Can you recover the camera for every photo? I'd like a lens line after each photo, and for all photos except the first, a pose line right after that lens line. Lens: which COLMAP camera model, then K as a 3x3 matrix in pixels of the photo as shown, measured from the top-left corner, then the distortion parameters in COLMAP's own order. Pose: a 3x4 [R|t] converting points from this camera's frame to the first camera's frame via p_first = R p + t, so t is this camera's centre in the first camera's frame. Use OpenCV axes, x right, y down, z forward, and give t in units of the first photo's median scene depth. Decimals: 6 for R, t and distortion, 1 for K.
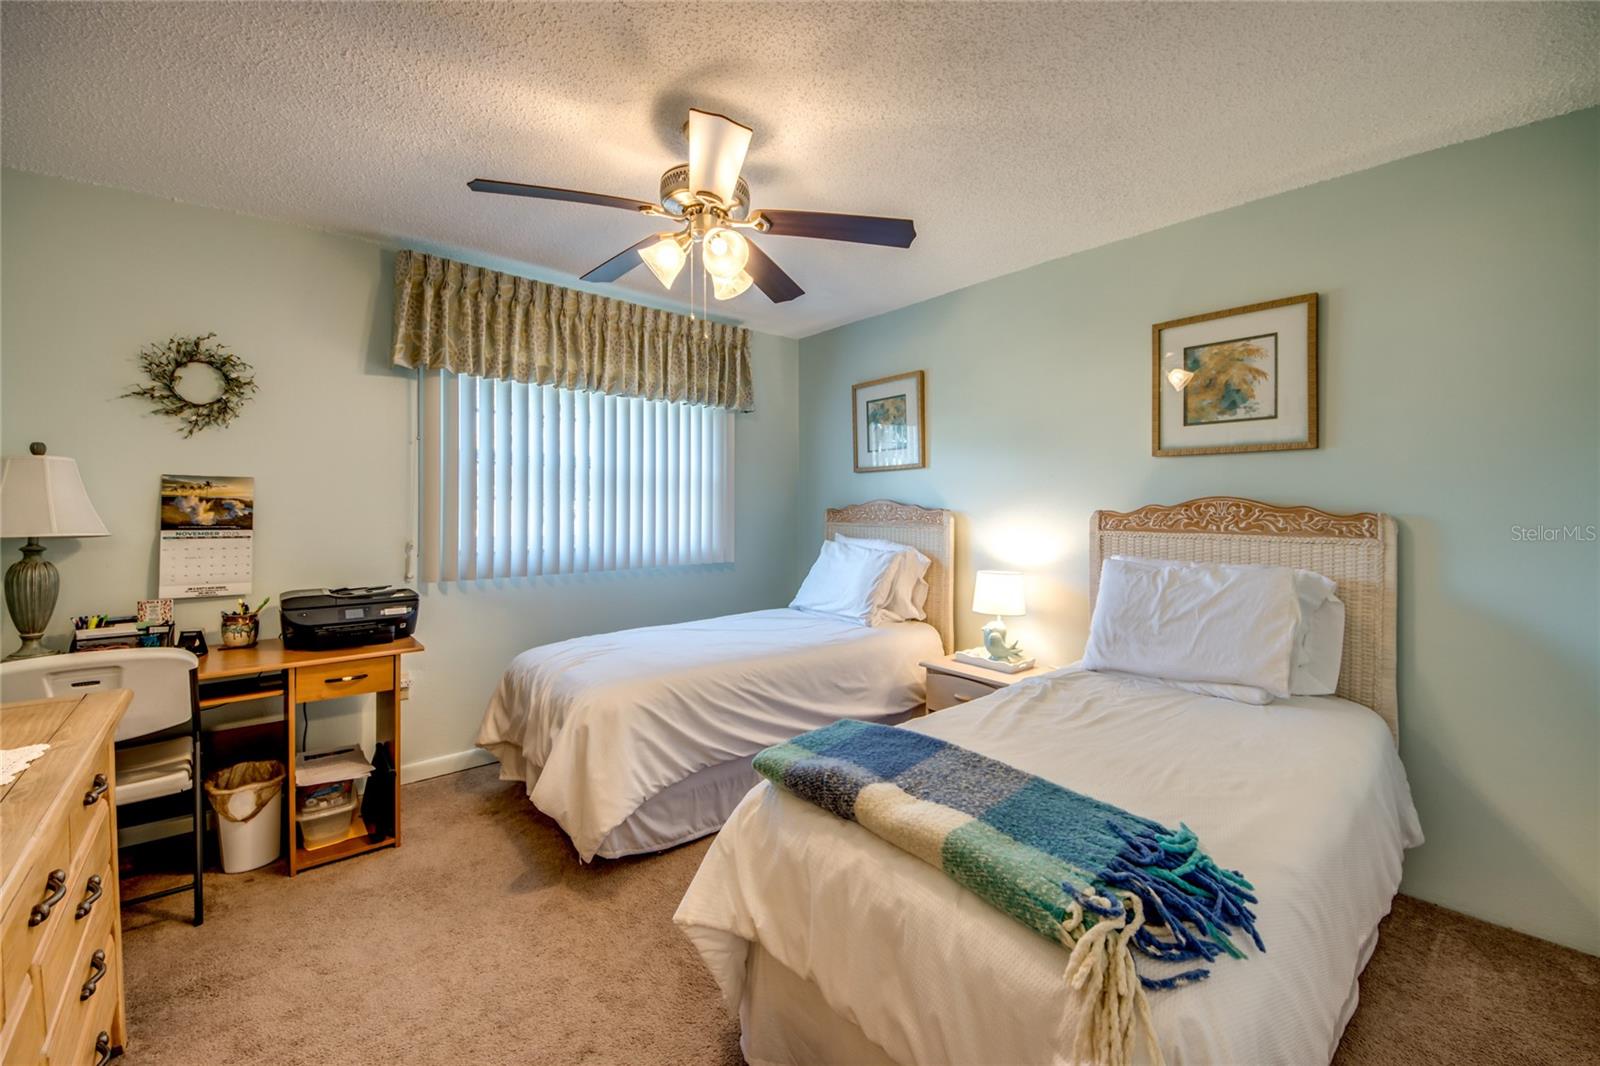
lens RADIAL K [[640.0, 0, 804.1], [0, 640.0, 510.5], [0, 0, 1]] dist [0.013066, -0.000036]
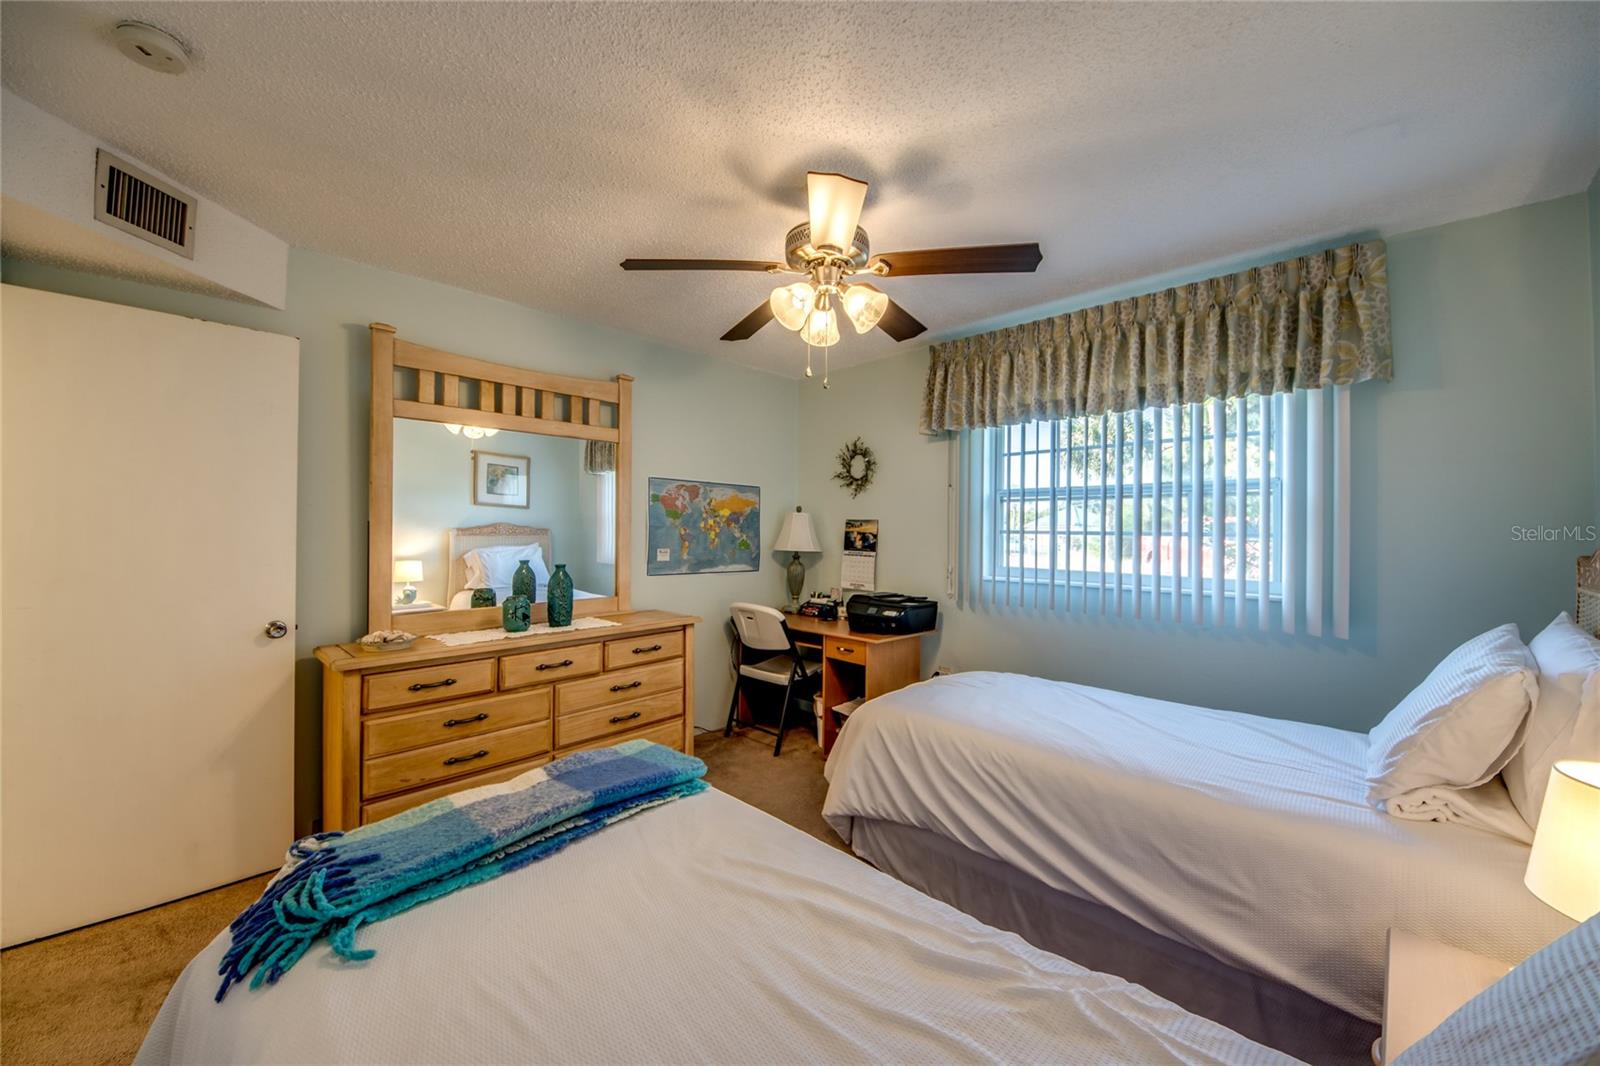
lens RADIAL K [[603.4, 0, 795.2], [0, 603.4, 528.7], [0, 0, 1]] dist [0.043006, -0.024064]
pose [[0.079784, -0.002232, -0.996810, 0.667942], [-0.013219, 0.999907, -0.003297, -0.021851], [0.996724, 0.013440, 0.079747, 0.701354]]
